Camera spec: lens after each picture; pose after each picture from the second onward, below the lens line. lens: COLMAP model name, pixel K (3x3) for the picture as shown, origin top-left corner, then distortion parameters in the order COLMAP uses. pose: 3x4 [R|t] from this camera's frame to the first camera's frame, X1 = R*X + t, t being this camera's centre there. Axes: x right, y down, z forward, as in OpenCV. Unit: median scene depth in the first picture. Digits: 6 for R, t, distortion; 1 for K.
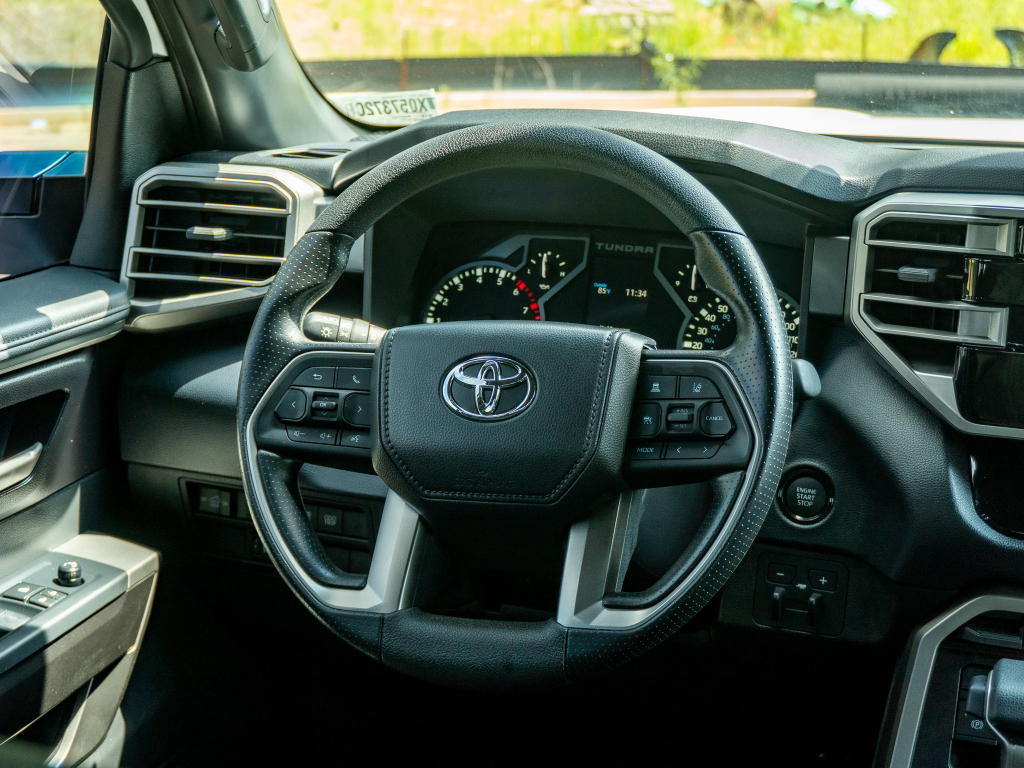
lens RADIAL K [[1735.1, 0, 477.5], [0, 1735.1, 352.2], [0, 0, 1]] dist [-0.002159, 0.000000]
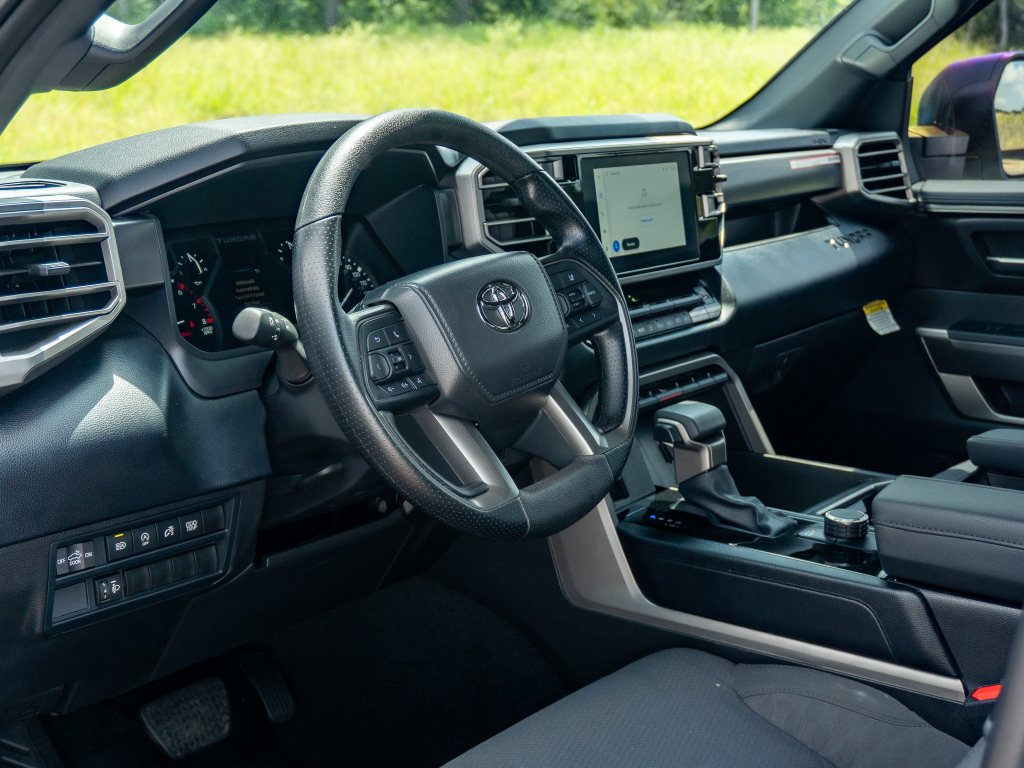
lens RADIAL K [[1437.9, 0, 523.9], [0, 1437.9, 370.5], [0, 0, 1]] dist [0.049066, 0.000000]
pose [[0.299728, -0.202302, 0.932329, -0.813591], [0.236879, 0.962436, 0.132682, -0.059334], [-0.924149, 0.181081, 0.336390, 0.518118]]
